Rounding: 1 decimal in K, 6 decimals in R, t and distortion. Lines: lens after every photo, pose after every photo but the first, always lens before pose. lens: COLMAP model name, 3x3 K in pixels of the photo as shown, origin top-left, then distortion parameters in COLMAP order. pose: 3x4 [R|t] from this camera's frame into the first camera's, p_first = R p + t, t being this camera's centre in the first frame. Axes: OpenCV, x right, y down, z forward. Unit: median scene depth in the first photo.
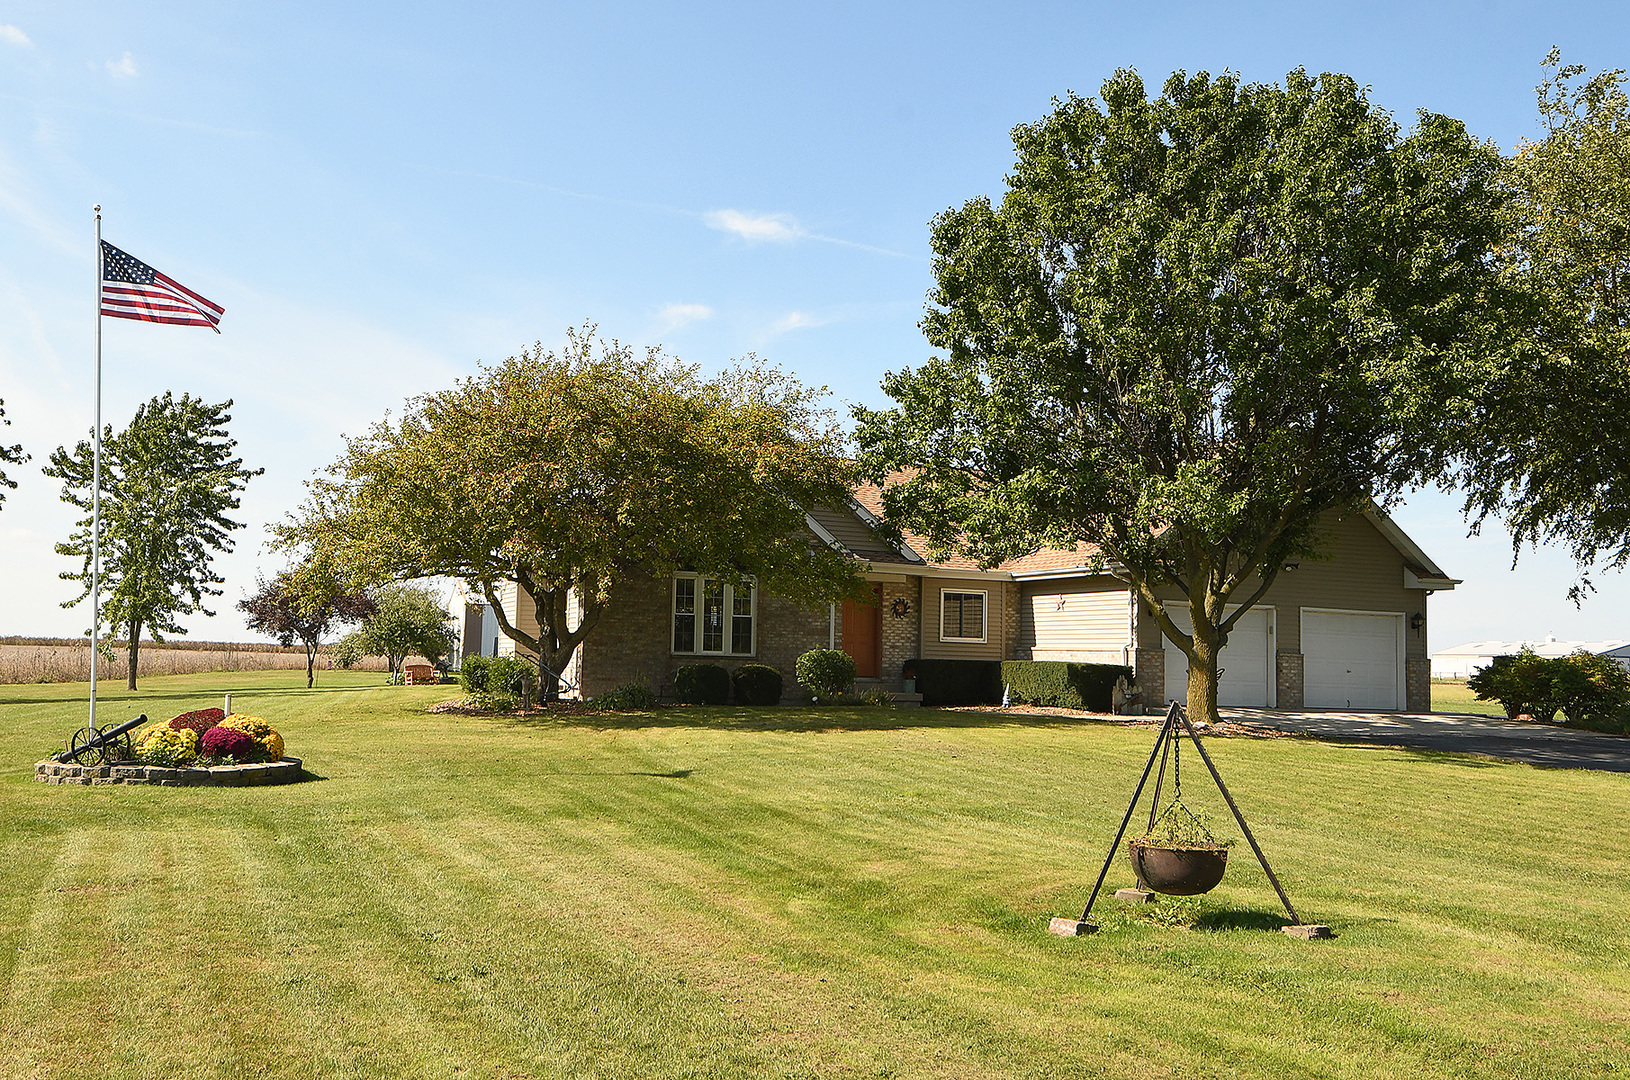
lens RADIAL K [[1434.6, 0, 815.0], [0, 1434.6, 540.0], [0, 0, 1]] dist [0.110737, 0.001976]
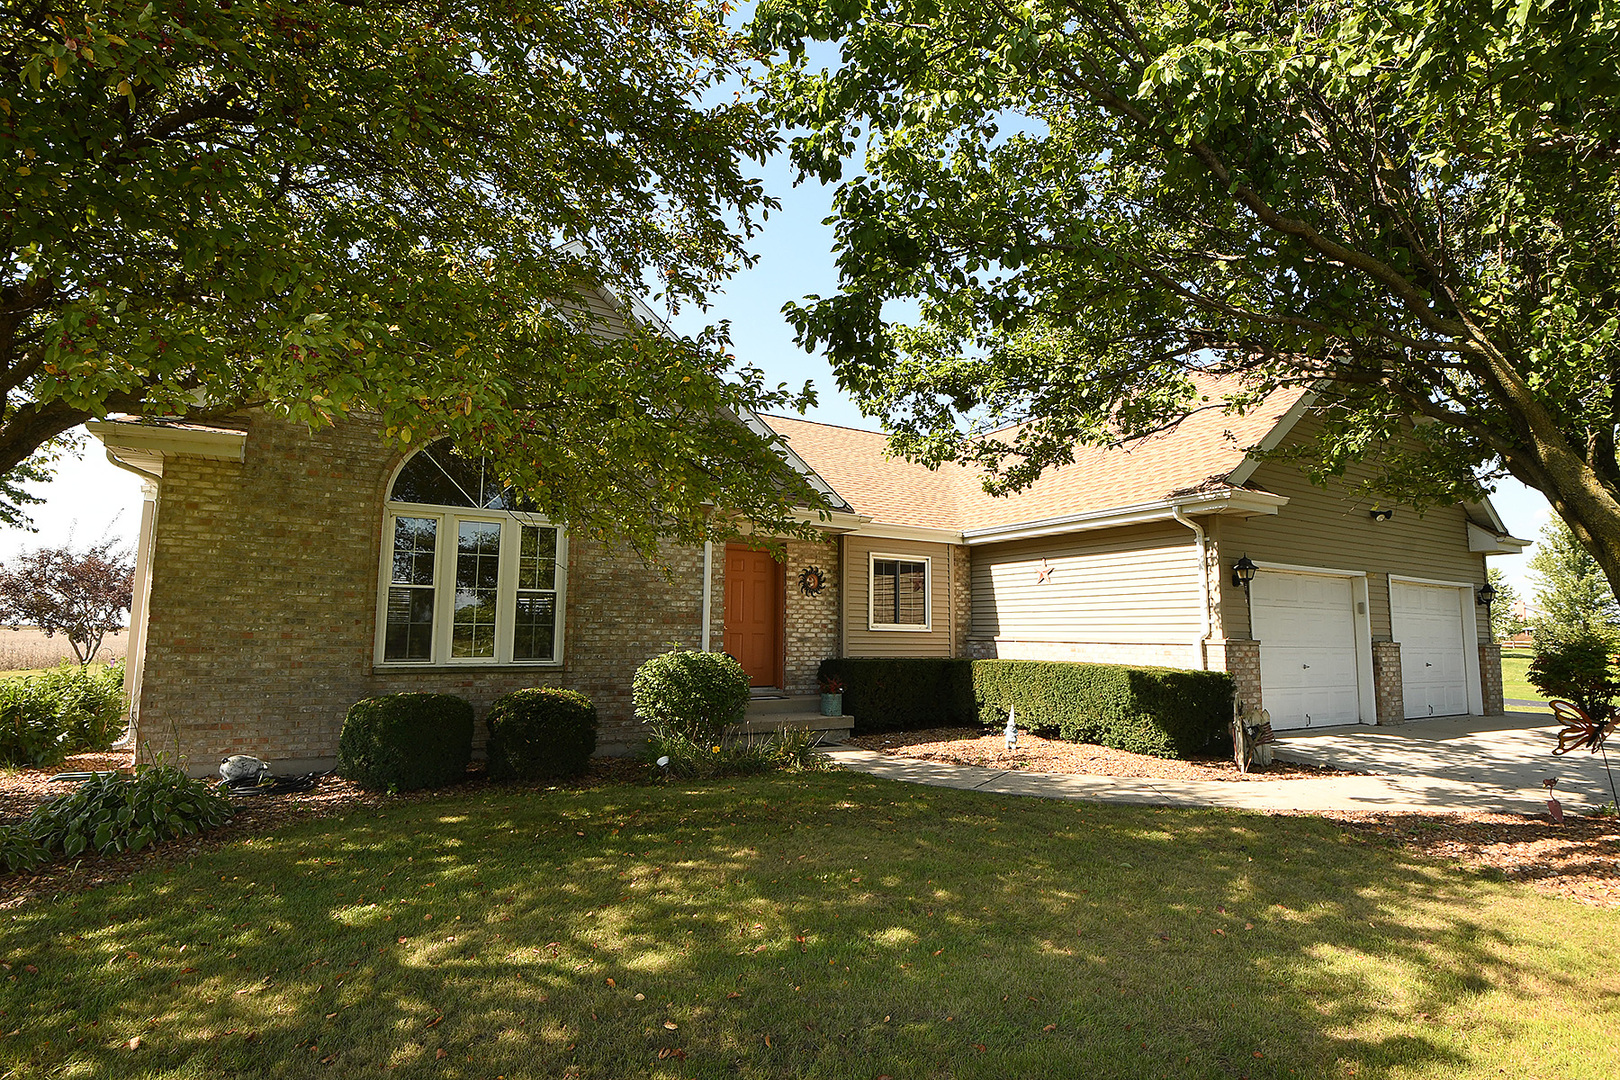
lens RADIAL K [[795.0, 0, 810.0], [0, 795.0, 540.0], [0, 0, 1]] dist [-0.001463, -0.000304]
pose [[0.993054, 0.001944, 0.117646, 0.015048], [0.001671, 0.999530, -0.030622, 0.040522], [-0.117650, 0.030606, 0.992583, 0.645795]]
